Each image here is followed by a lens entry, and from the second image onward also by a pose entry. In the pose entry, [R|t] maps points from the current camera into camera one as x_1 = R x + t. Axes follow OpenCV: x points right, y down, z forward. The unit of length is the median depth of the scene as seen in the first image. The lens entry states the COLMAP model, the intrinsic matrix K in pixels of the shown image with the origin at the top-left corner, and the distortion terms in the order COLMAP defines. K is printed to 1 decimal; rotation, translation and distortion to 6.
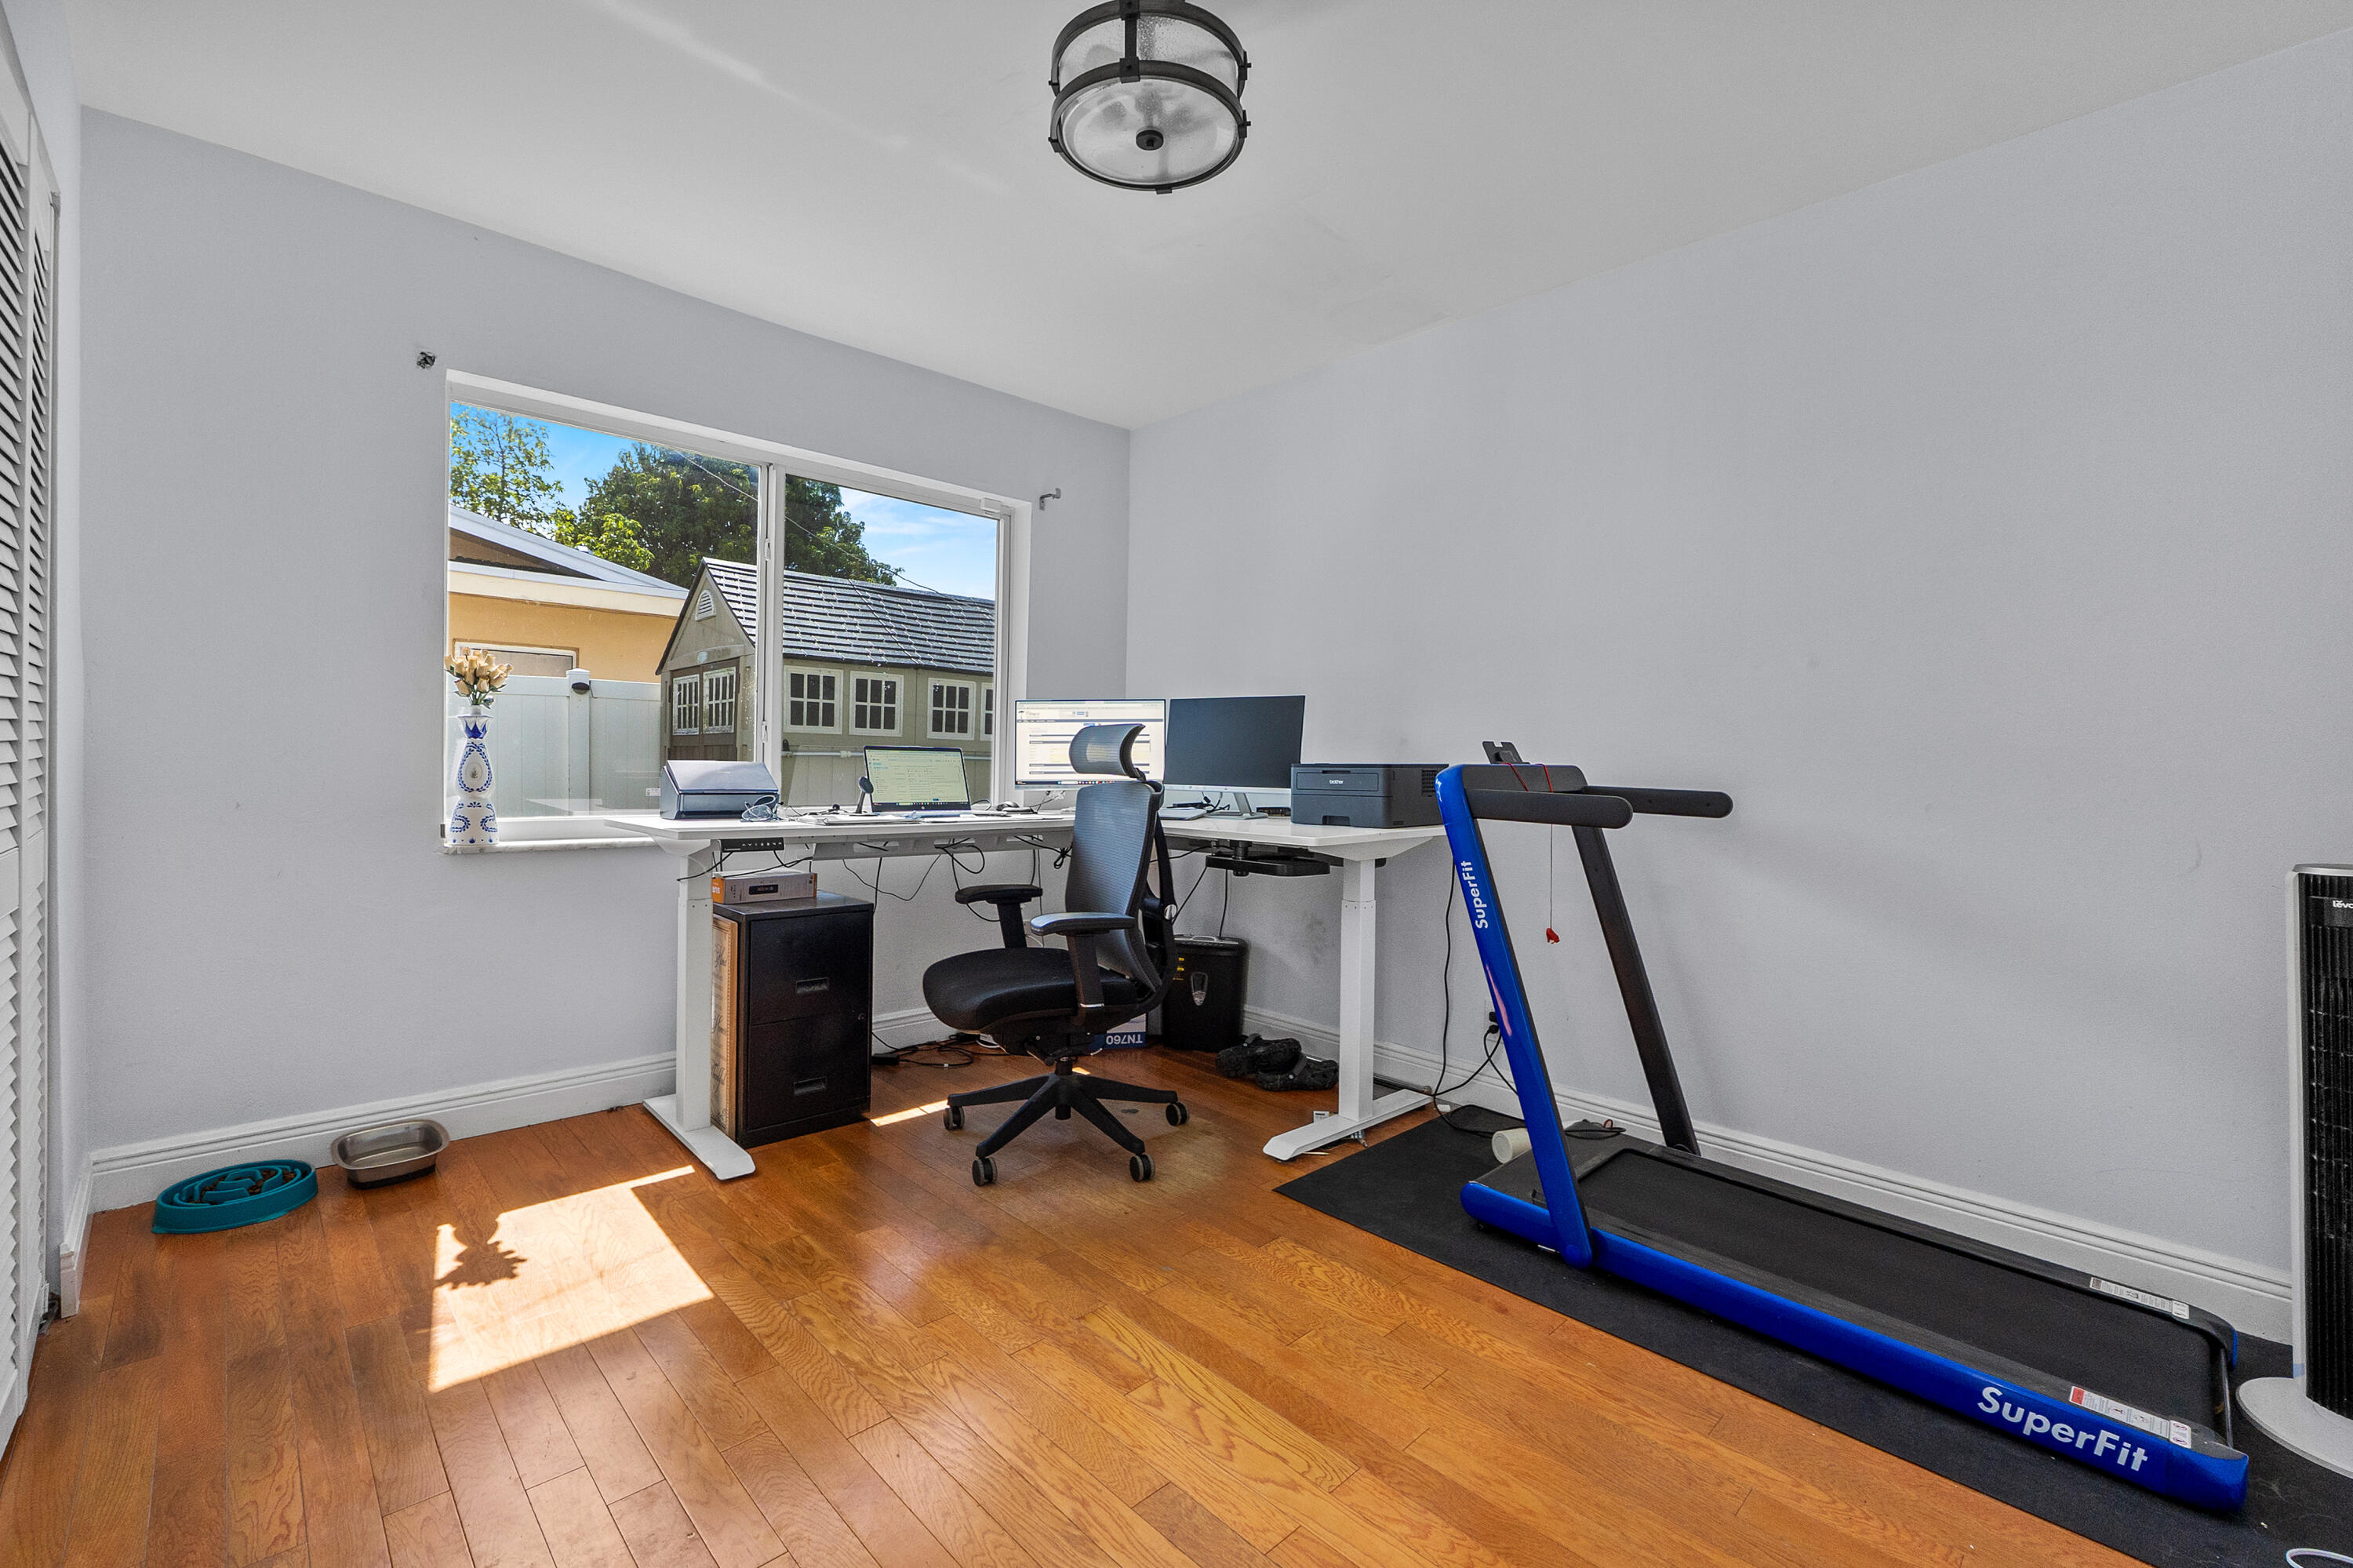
lens RADIAL K [[1005.2, 0, 1177.9], [0, 1005.2, 804.5], [0, 0, 1]] dist [-0.004407, -0.000492]
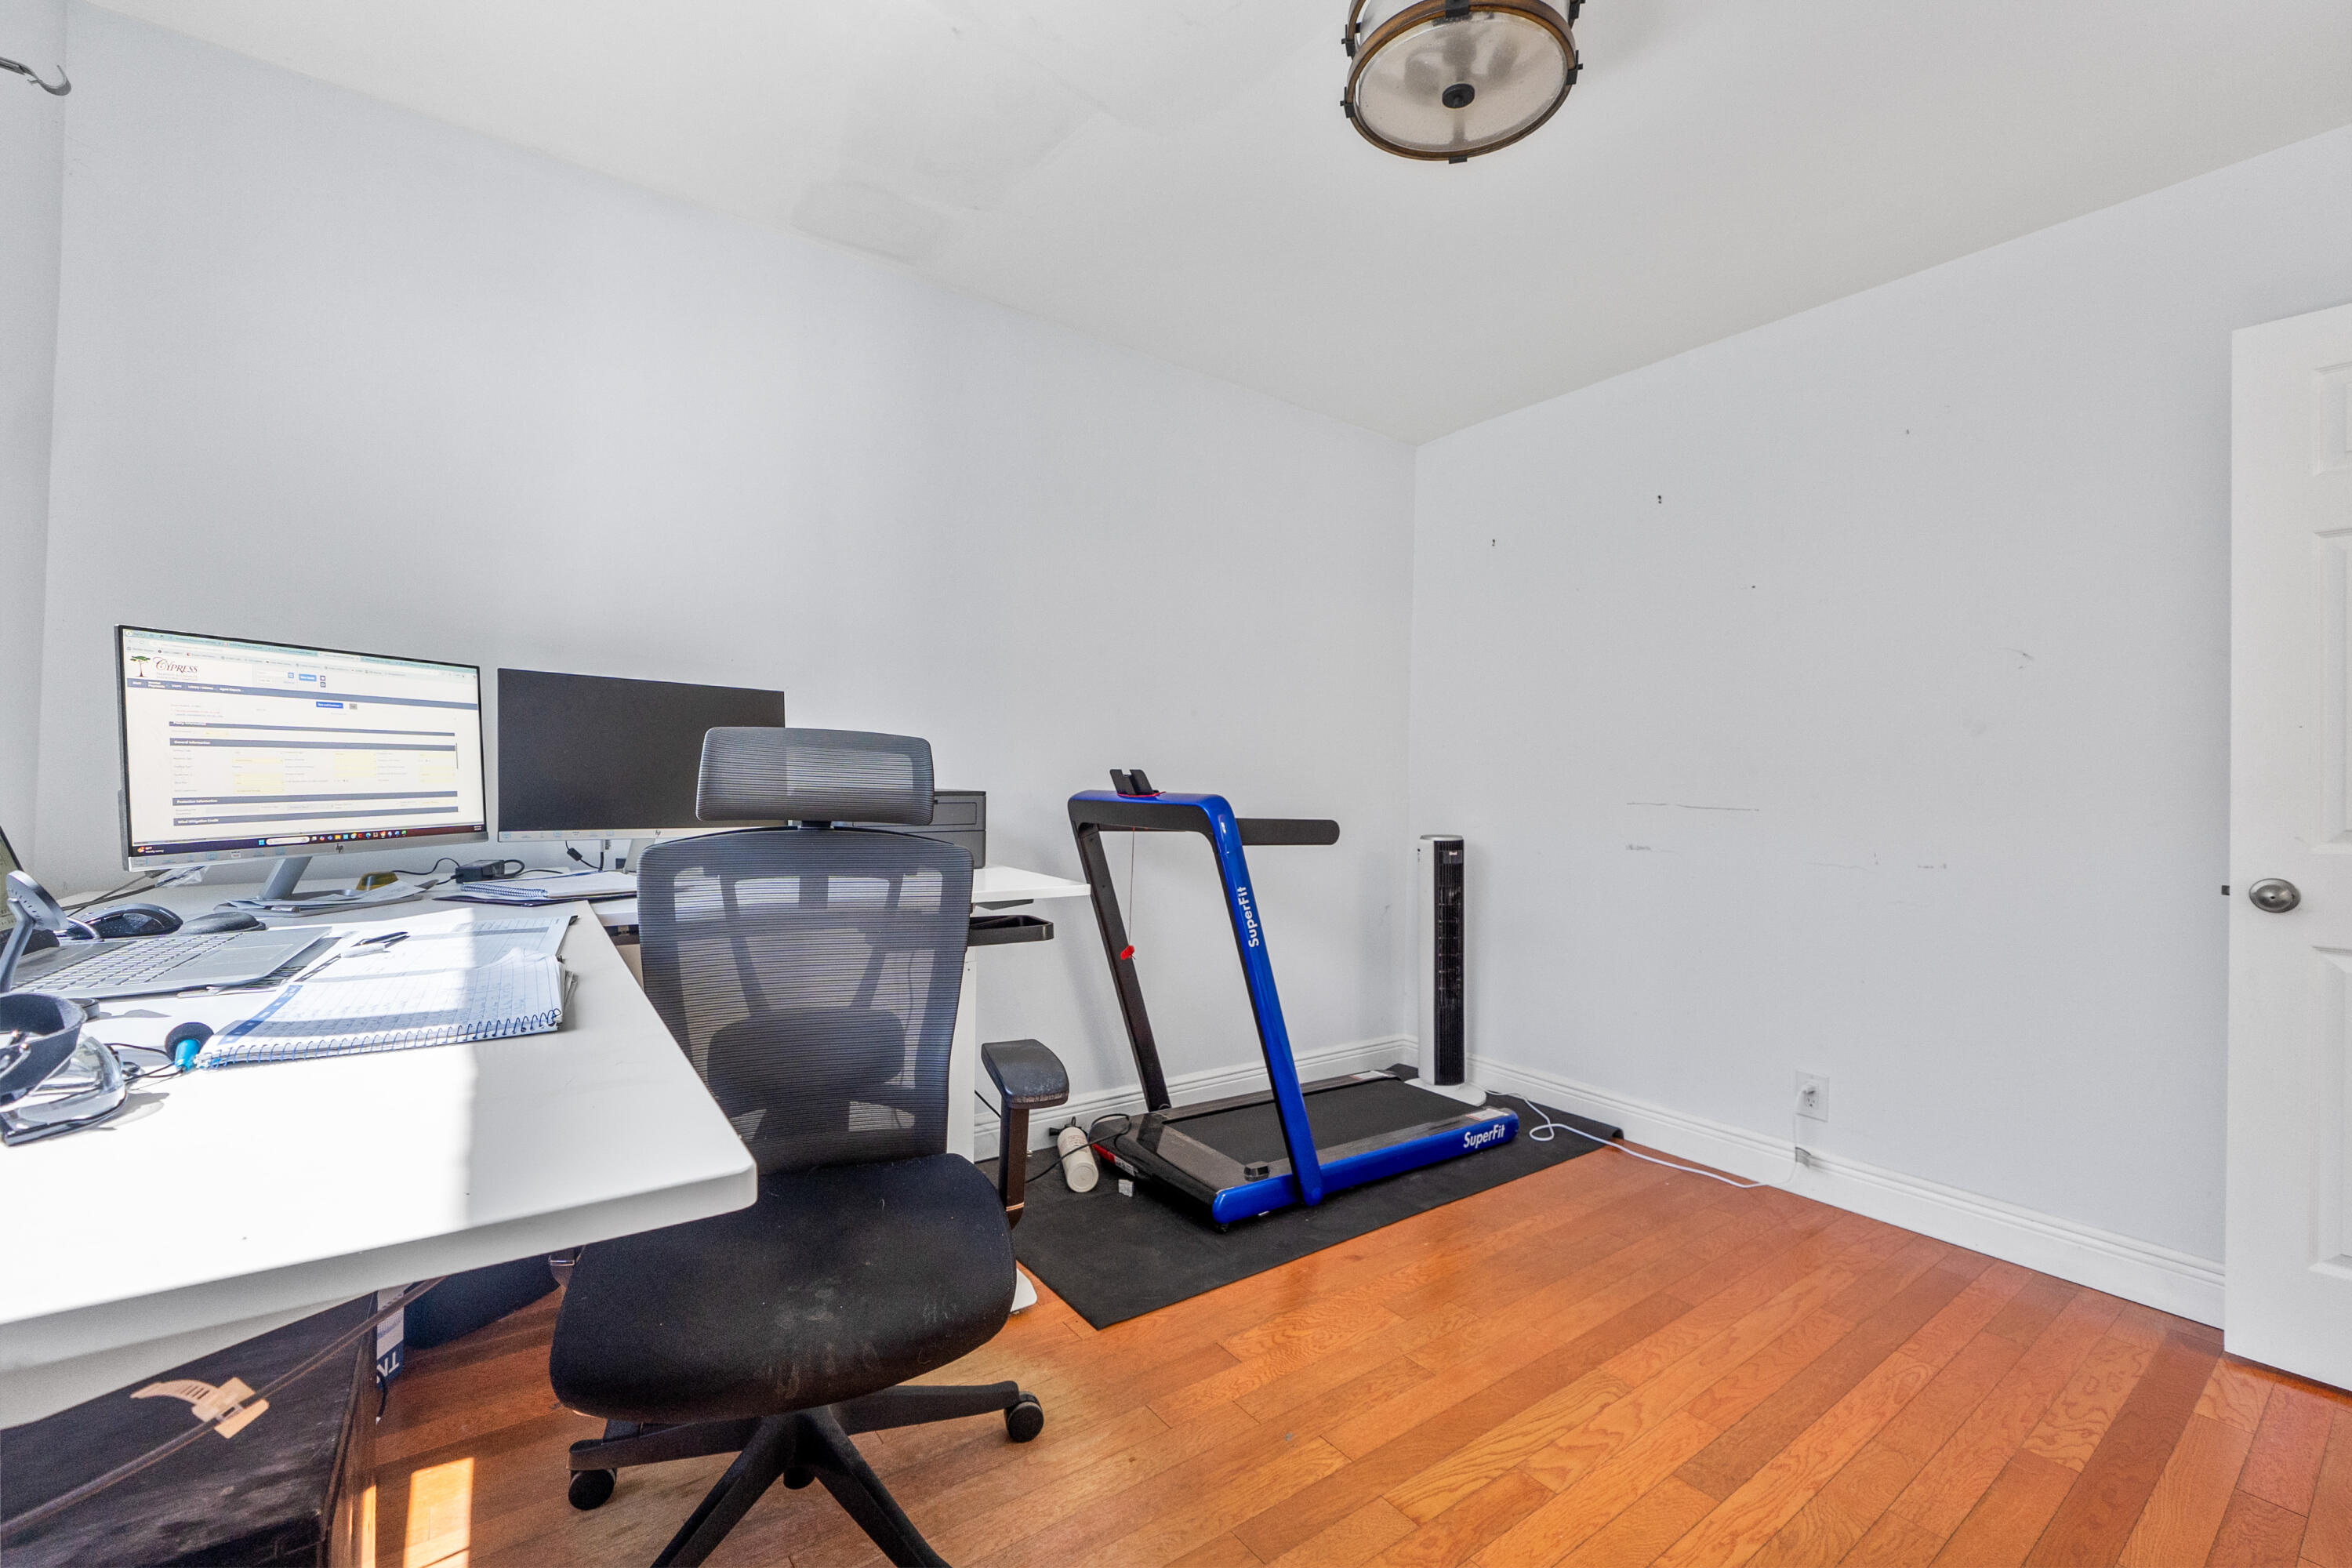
lens RADIAL K [[987.5, 0, 1181.3], [0, 987.5, 772.4], [0, 0, 1]] dist [-0.006357, -0.000219]
pose [[0.123585, -0.003636, 0.992327, -0.775628], [0.022638, 0.999743, 0.000843, -0.068923], [-0.992076, 0.022360, 0.123636, 0.946691]]
